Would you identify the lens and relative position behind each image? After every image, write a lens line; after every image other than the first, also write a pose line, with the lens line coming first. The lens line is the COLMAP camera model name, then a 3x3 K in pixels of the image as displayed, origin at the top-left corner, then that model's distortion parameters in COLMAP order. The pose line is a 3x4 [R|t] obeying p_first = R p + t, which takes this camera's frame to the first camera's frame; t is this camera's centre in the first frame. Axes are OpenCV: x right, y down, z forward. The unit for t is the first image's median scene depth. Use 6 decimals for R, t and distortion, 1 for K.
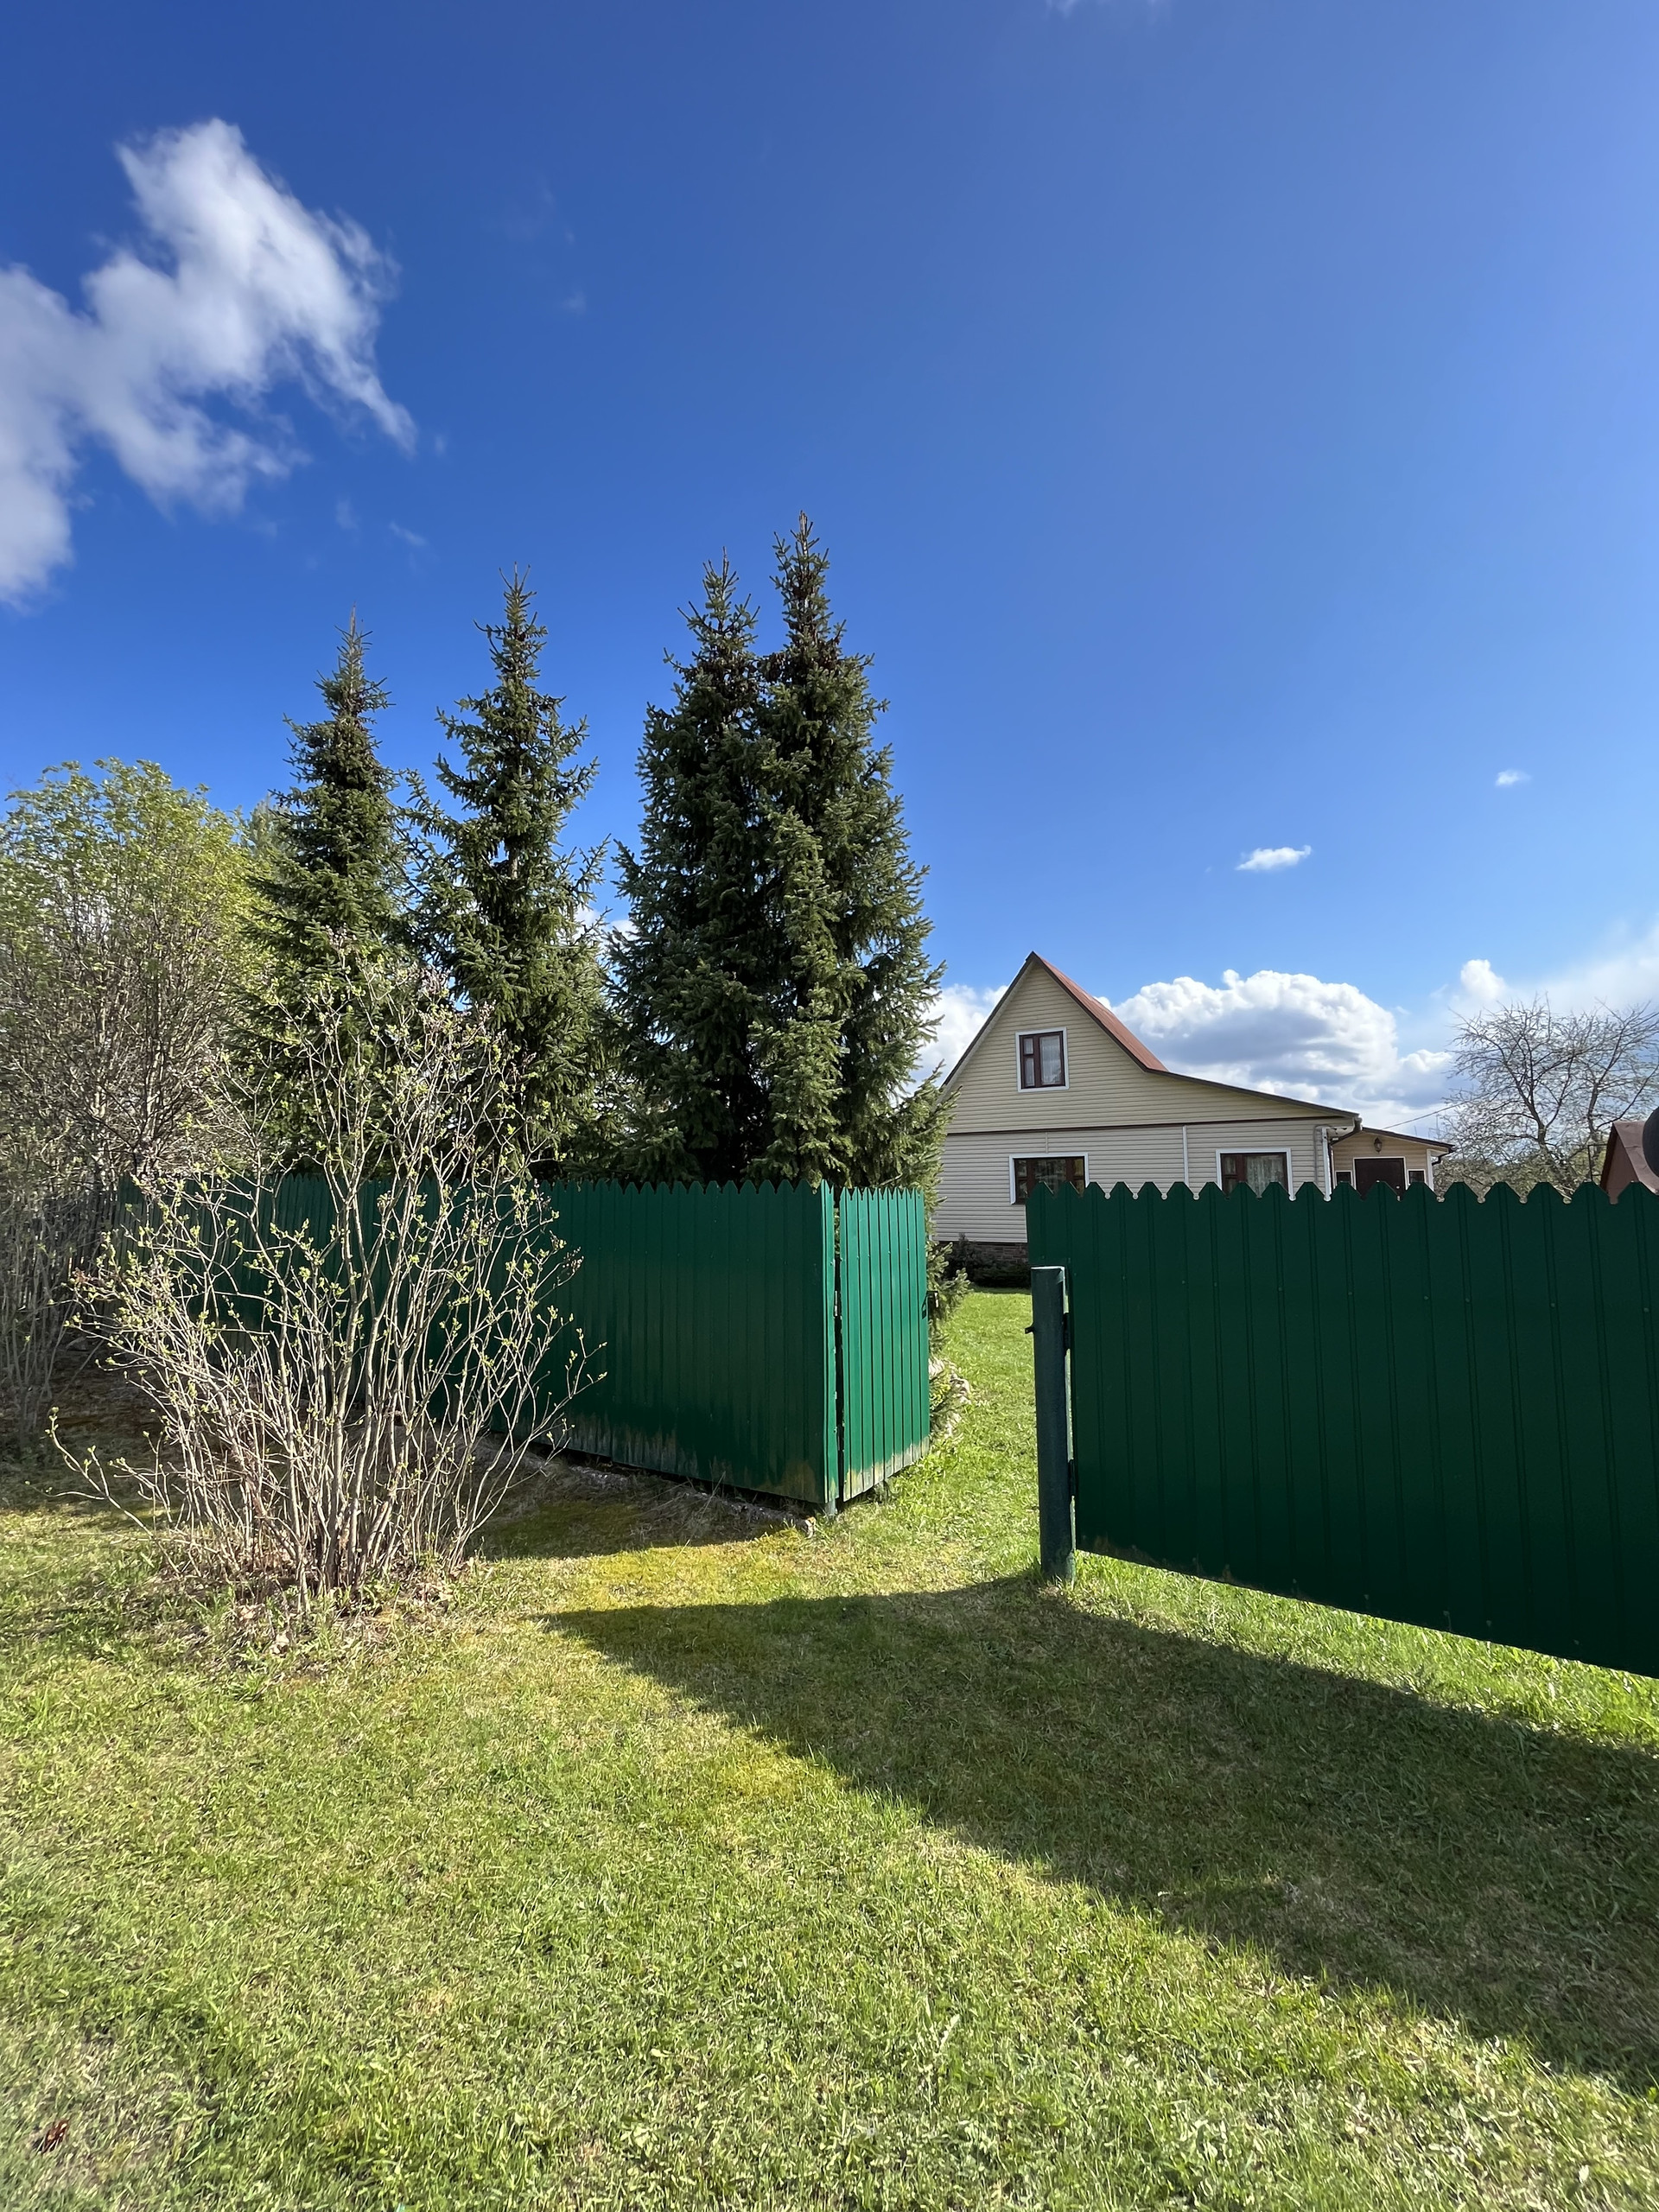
lens RADIAL K [[895.8, 0, 831.4], [0, 895.8, 1093.6], [0, 0, 1]] dist [-0.004171, -0.000412]
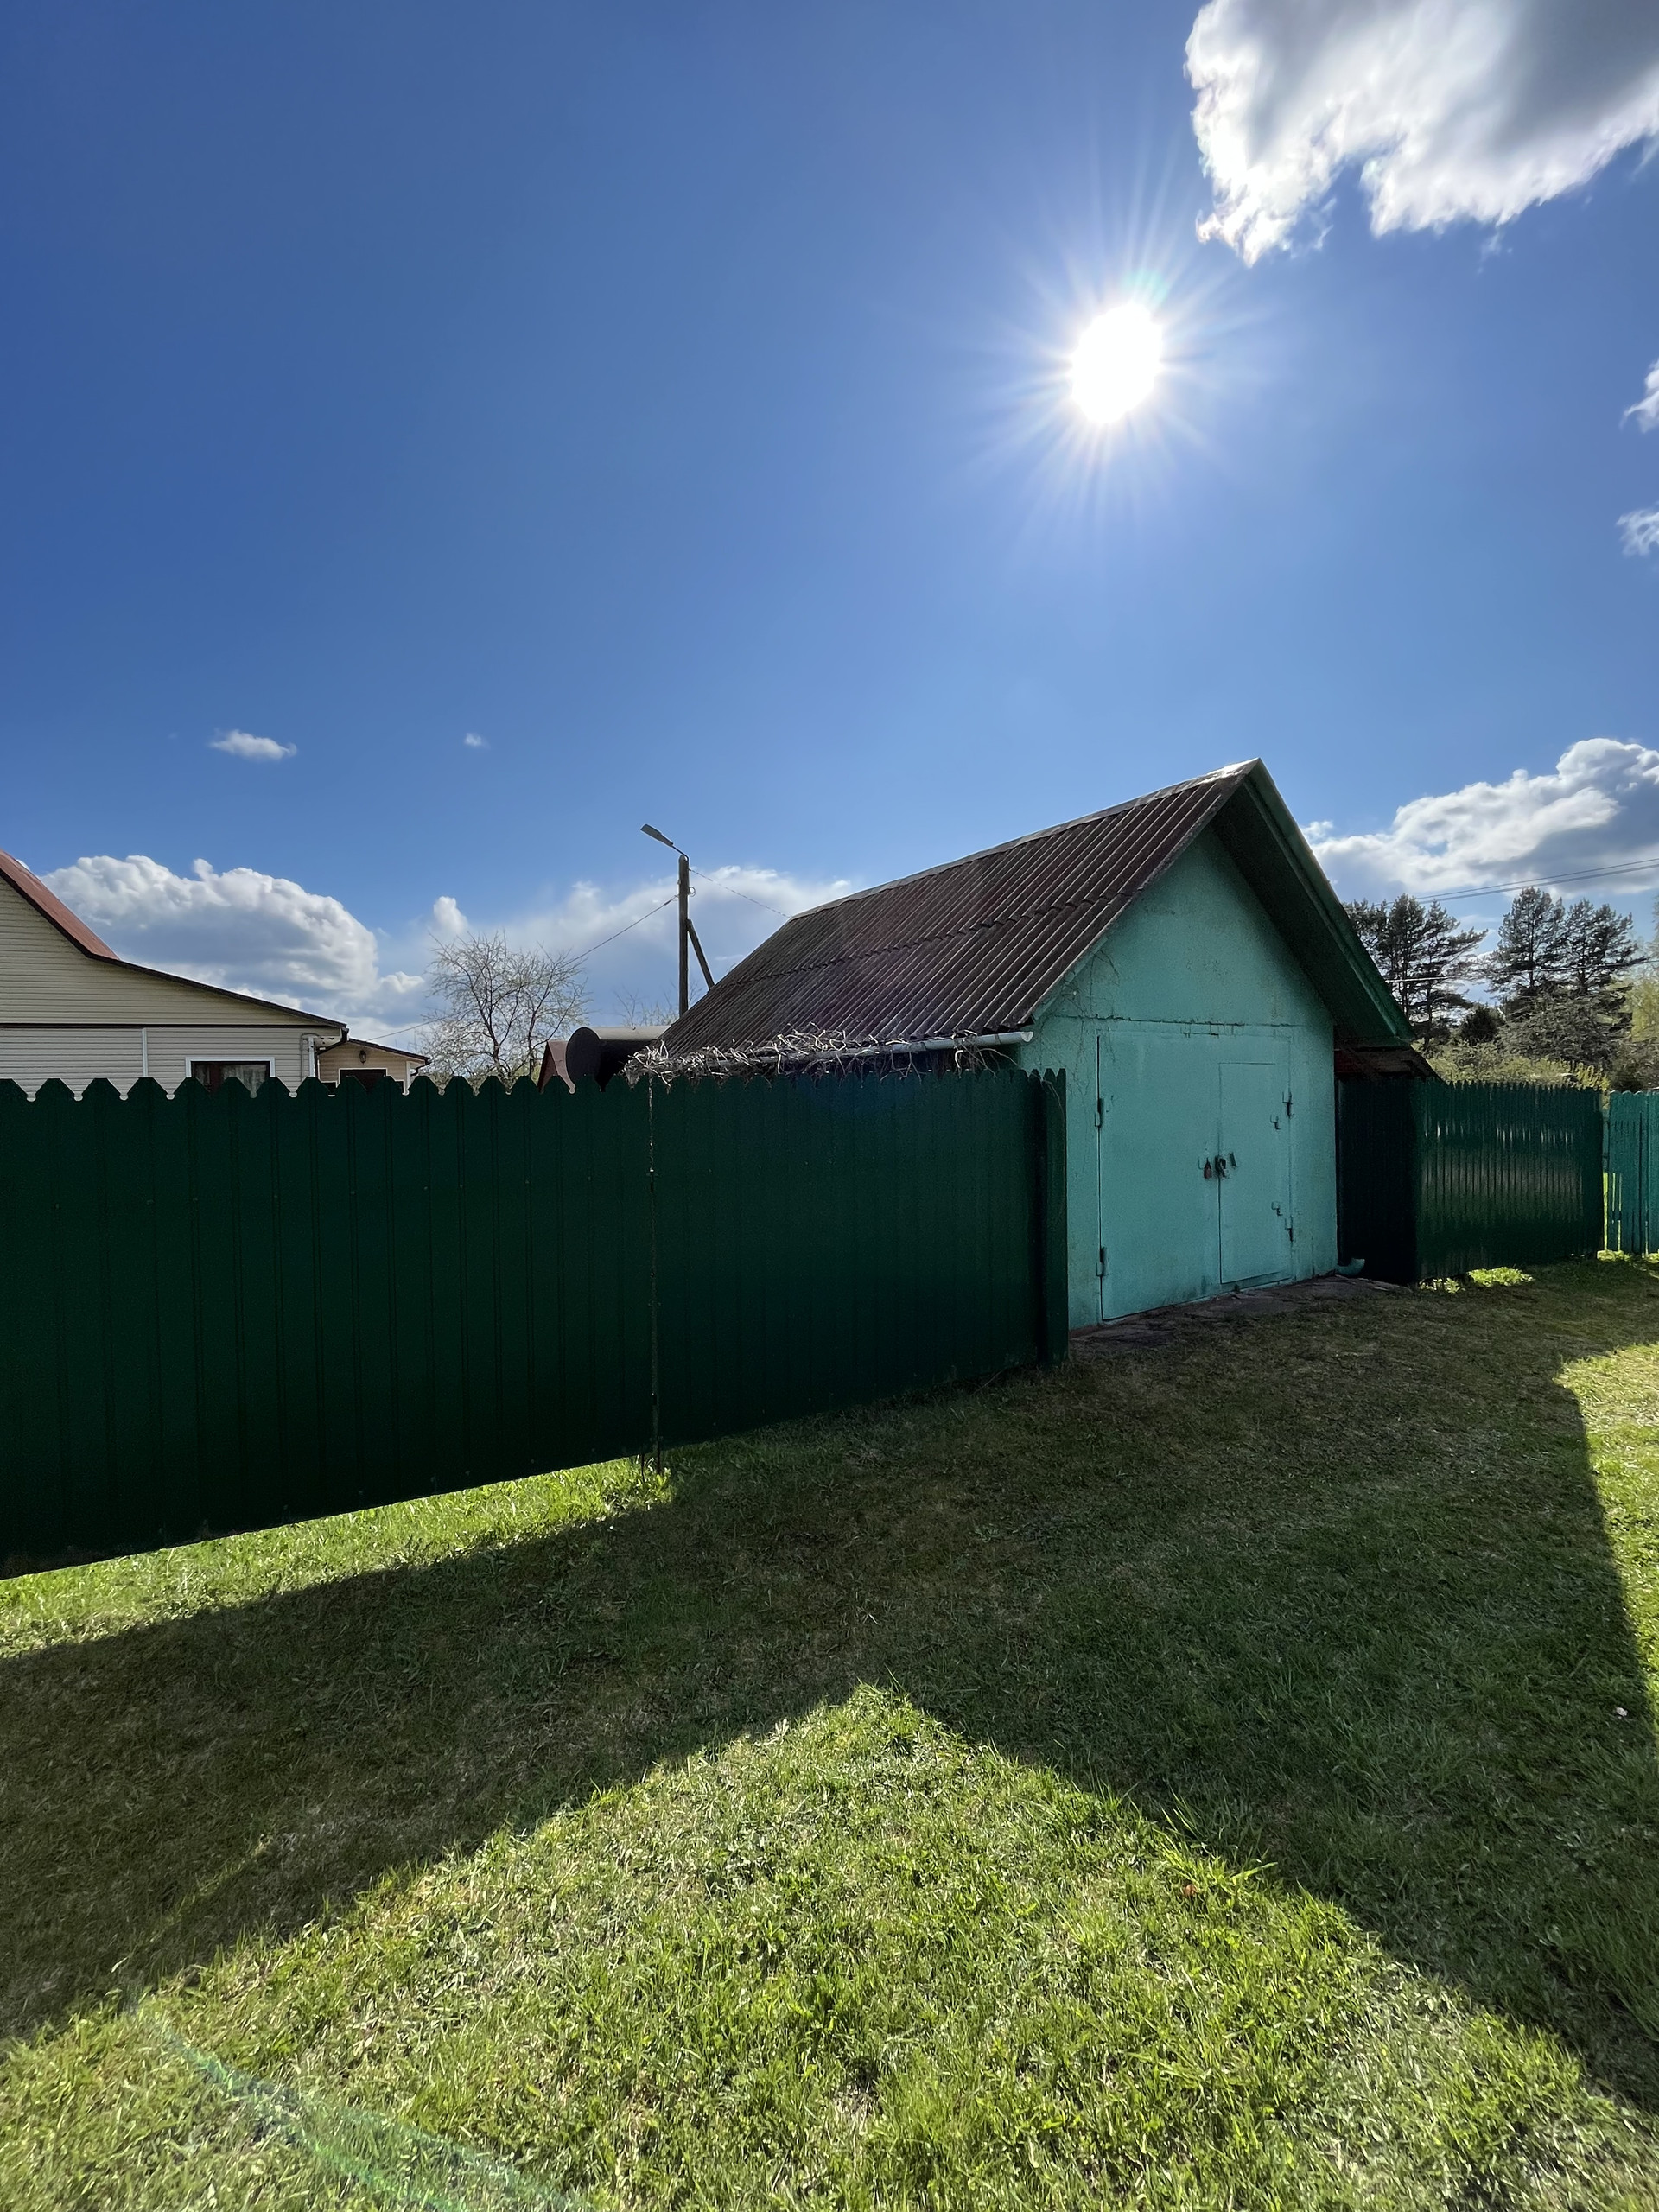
lens RADIAL K [[892.0, 0, 821.8], [0, 892.0, 1105.0], [0, 0, 1]] dist [0.003223, 0.000740]
pose [[0.516723, -0.024016, 0.855816, 0.010209], [-0.068761, 0.995213, 0.069444, 0.013159], [-0.853387, -0.094730, 0.512598, 0.044677]]
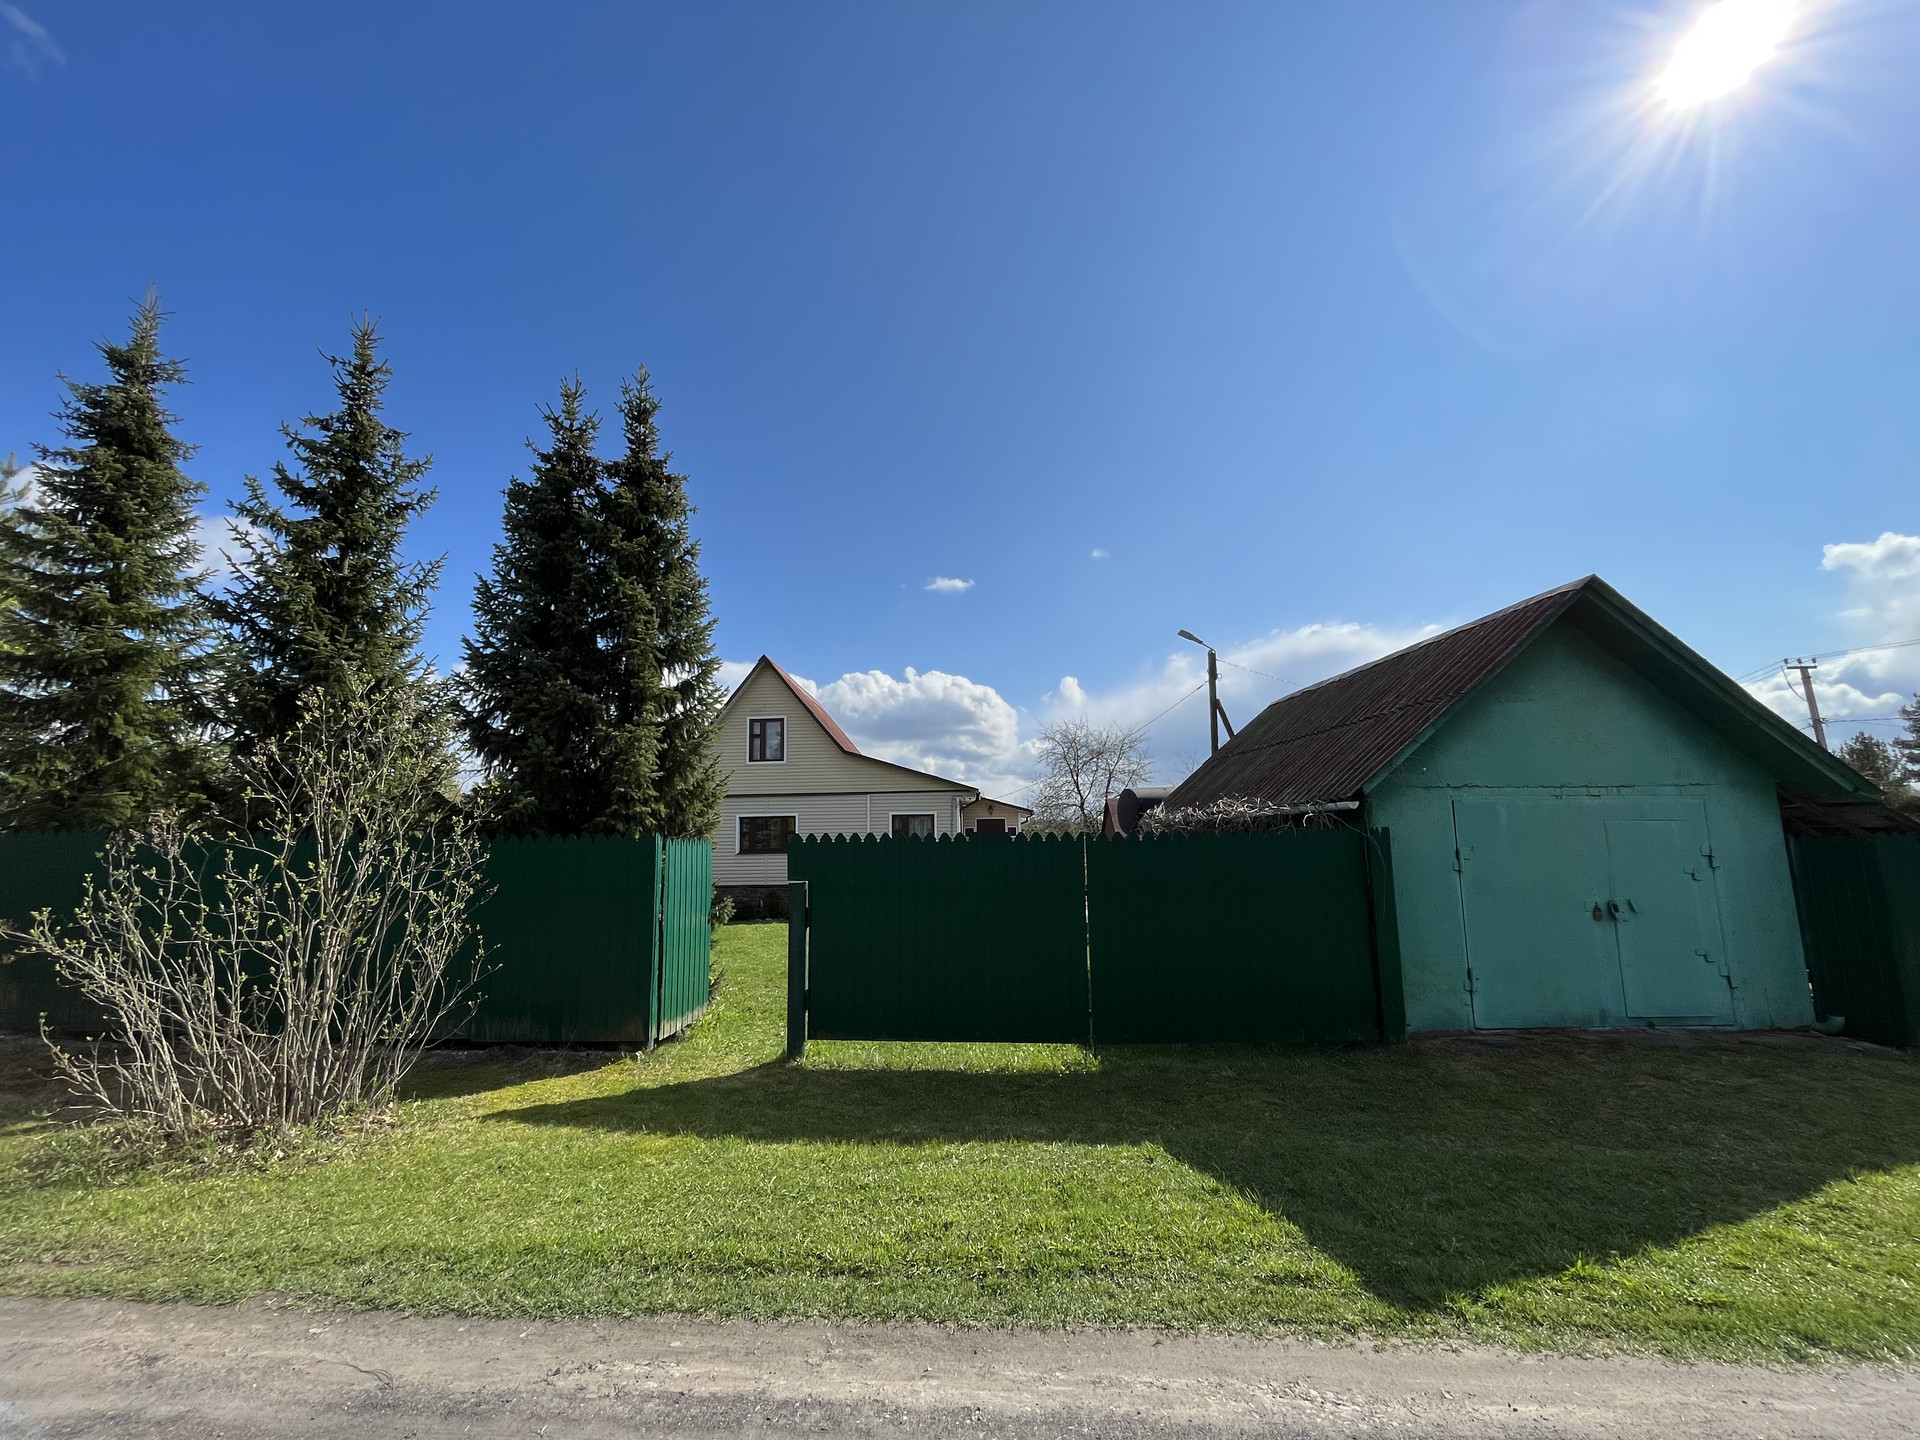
lens RADIAL K [[777.6, 0, 931.1], [0, 777.6, 726.5], [0, 0, 1]] dist [-0.004171, -0.000412]
pose [[0.898900, 0.056601, 0.434483, -0.131367], [-0.038382, 0.997981, -0.050602, -0.028625], [-0.436470, 0.028810, 0.899257, -0.320760]]
